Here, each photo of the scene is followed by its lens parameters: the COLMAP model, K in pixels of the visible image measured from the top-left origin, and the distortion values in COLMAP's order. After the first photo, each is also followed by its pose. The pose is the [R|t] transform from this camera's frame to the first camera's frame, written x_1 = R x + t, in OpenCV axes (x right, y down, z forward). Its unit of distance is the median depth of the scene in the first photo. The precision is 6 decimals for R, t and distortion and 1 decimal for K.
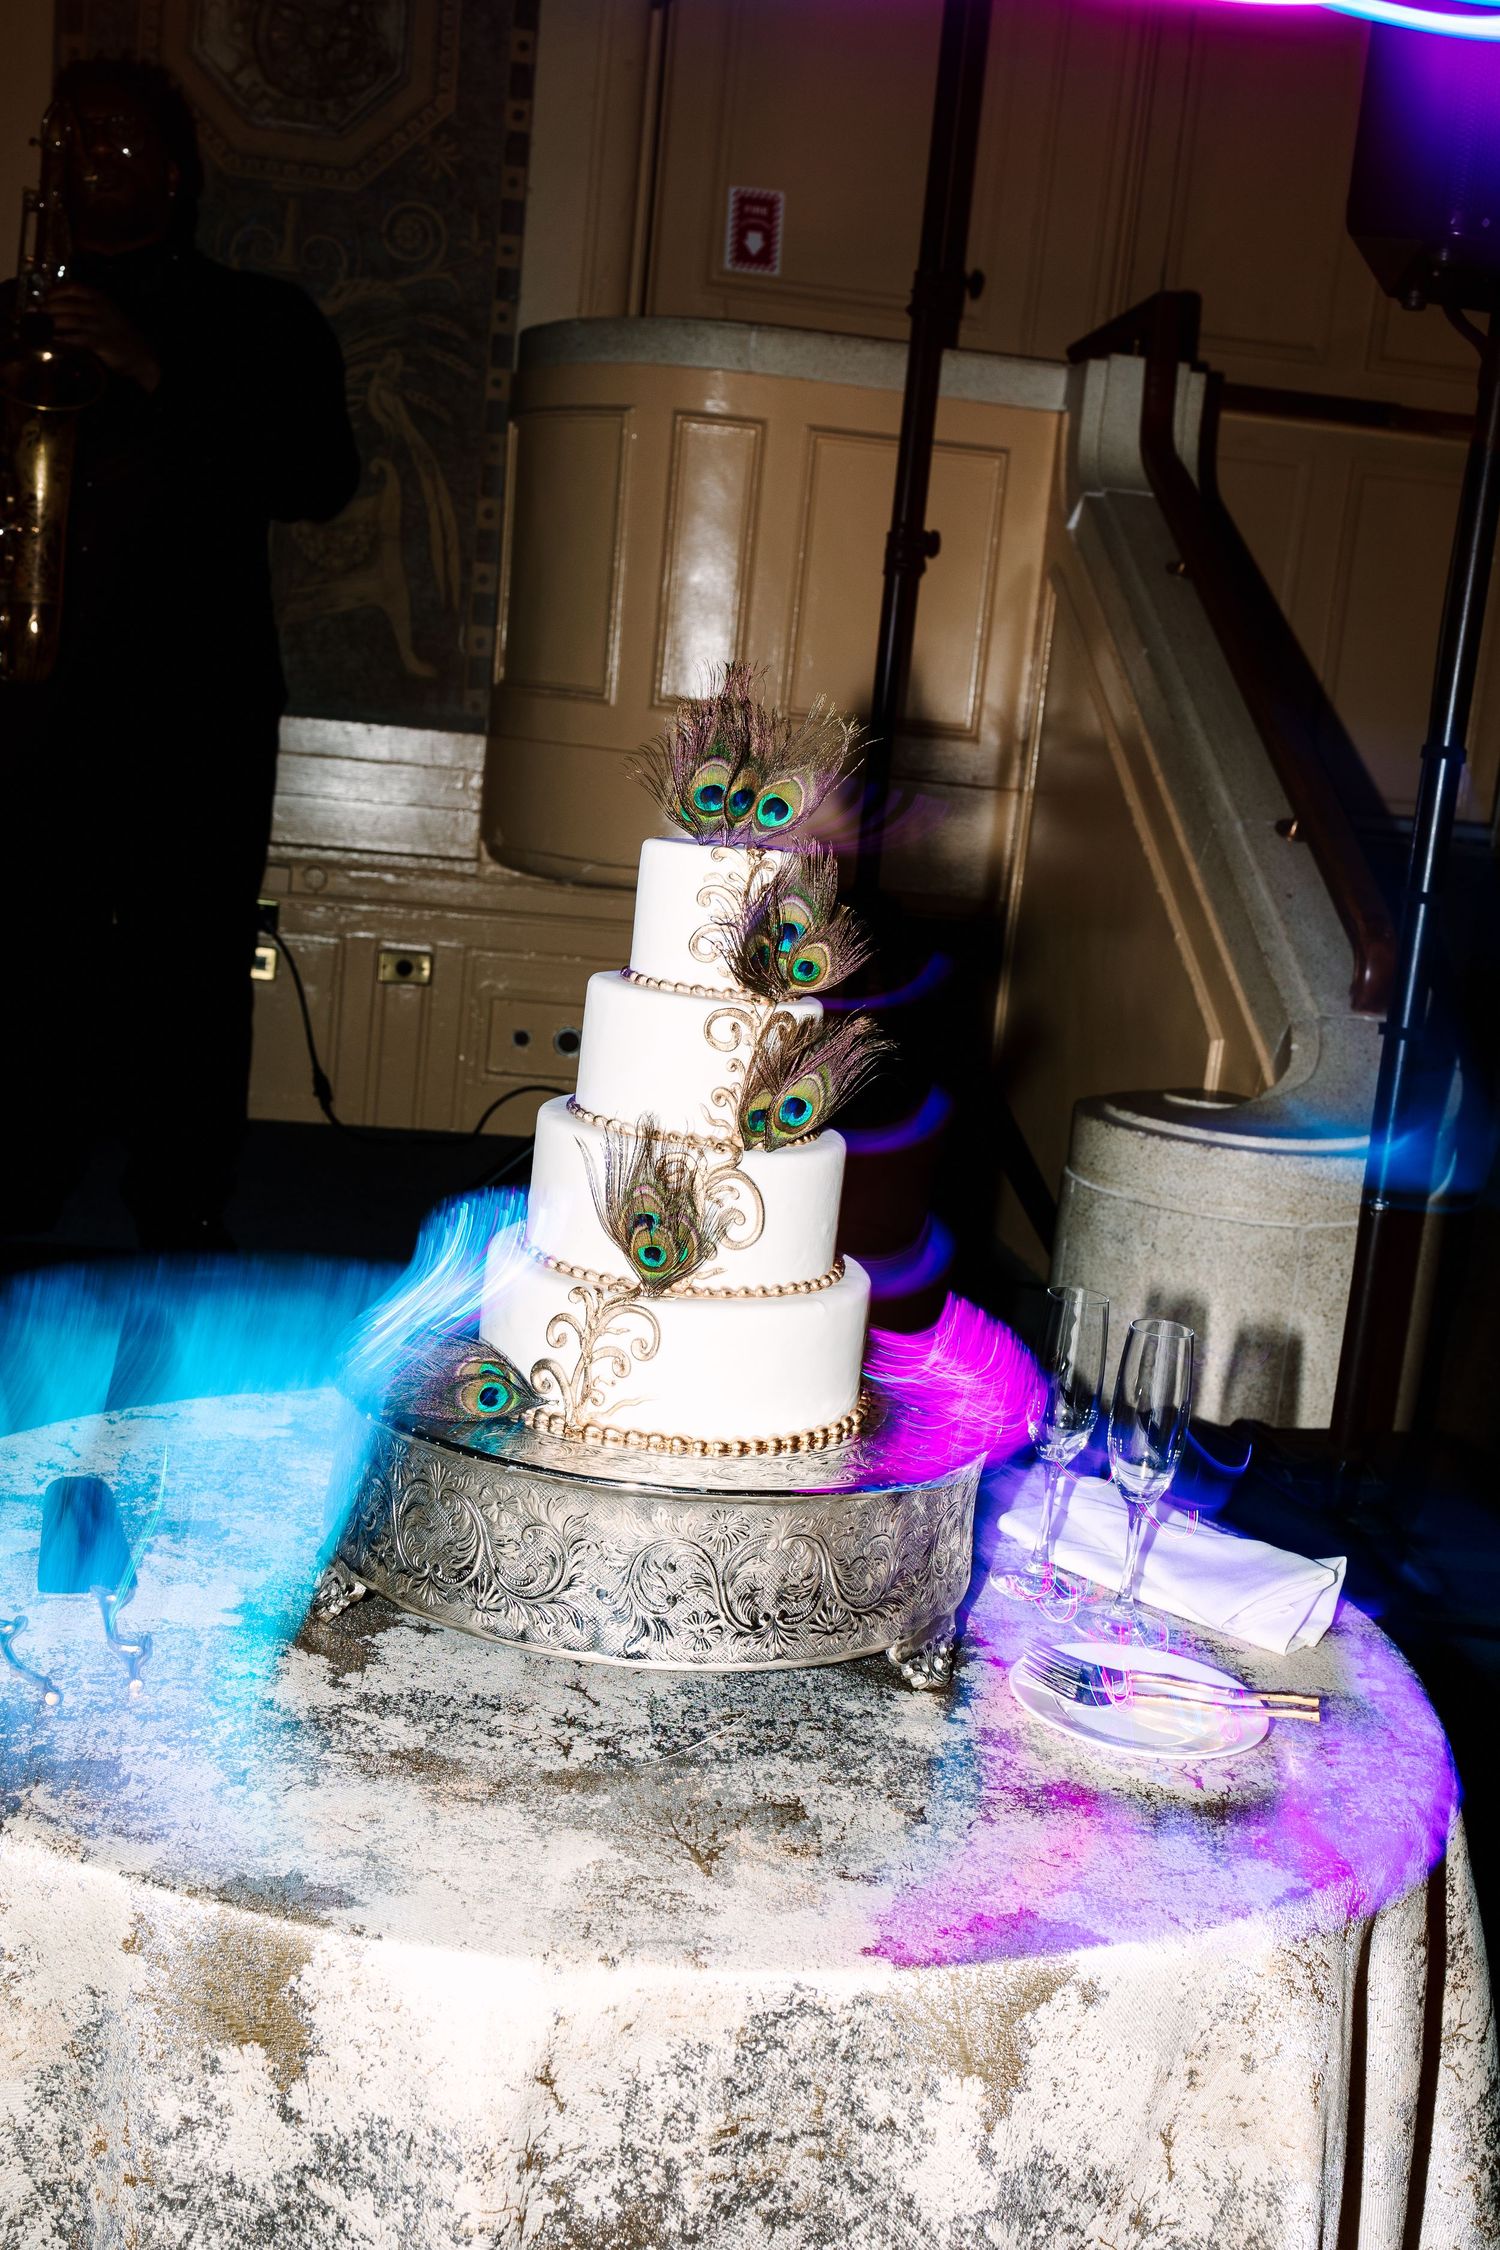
lens RADIAL K [[2163.4, 0, 750.0], [0, 2163.4, 1125.0], [0, 0, 1]] dist [0.005058, -0.000492]
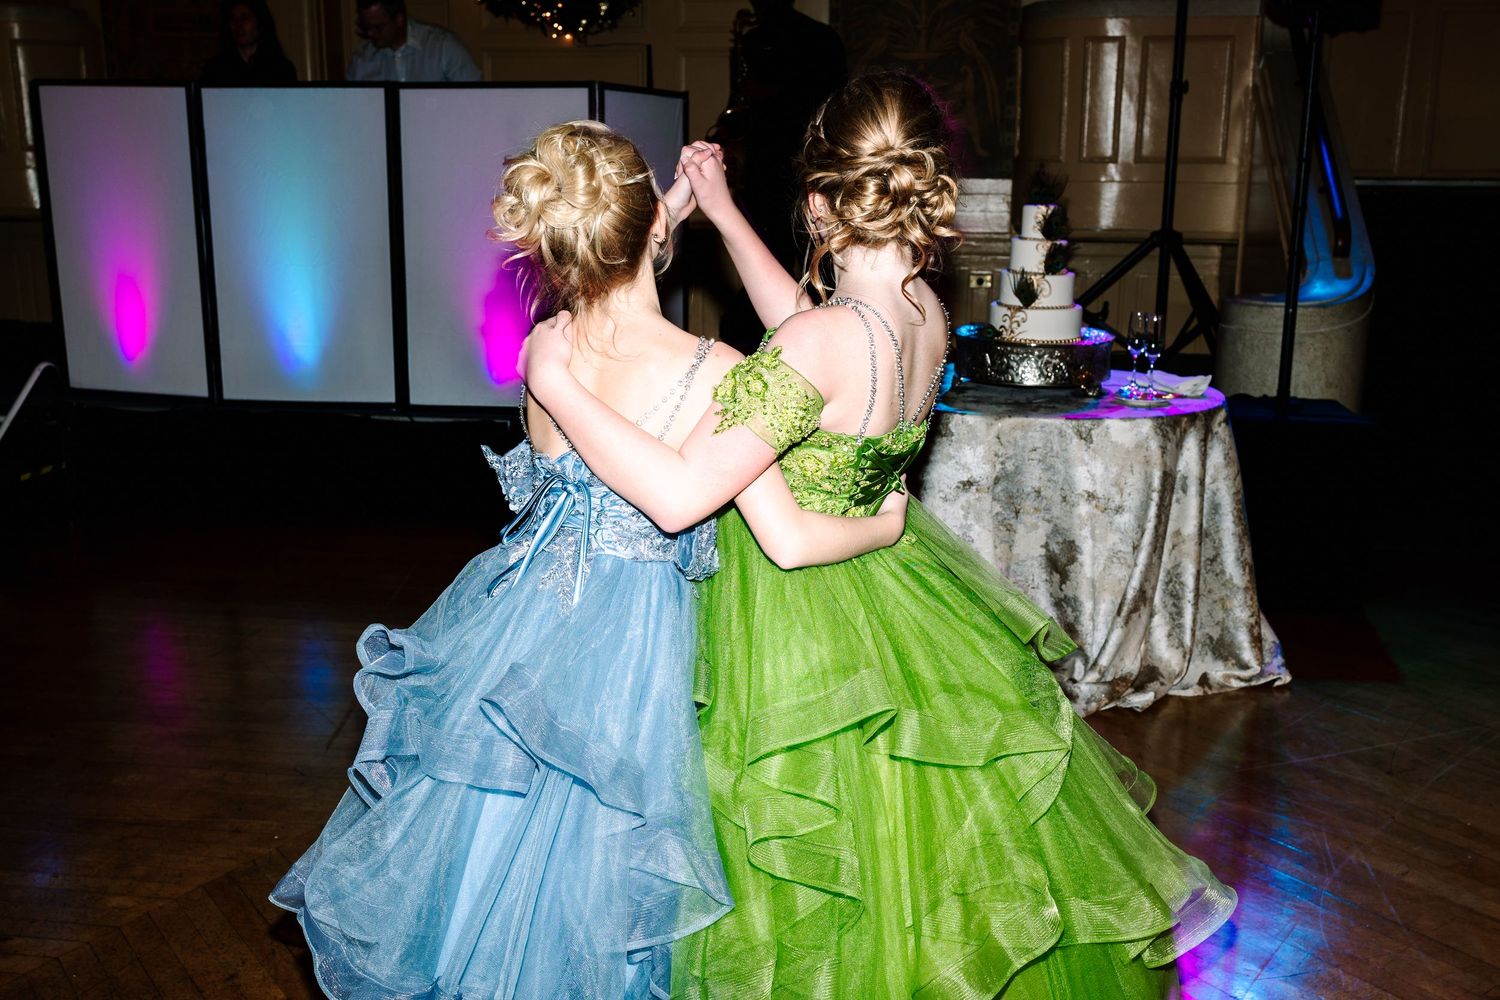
lens RADIAL K [[1442.3, 0, 750.0], [0, 1442.3, 500.0], [0, 0, 1]] dist [0.005058, -0.000492]
pose [[0.946196, -0.015675, -0.323216, 0.112581], [0.029350, 0.998866, 0.037479, 0.104270], [0.322262, -0.044949, 0.945583, -0.606633]]
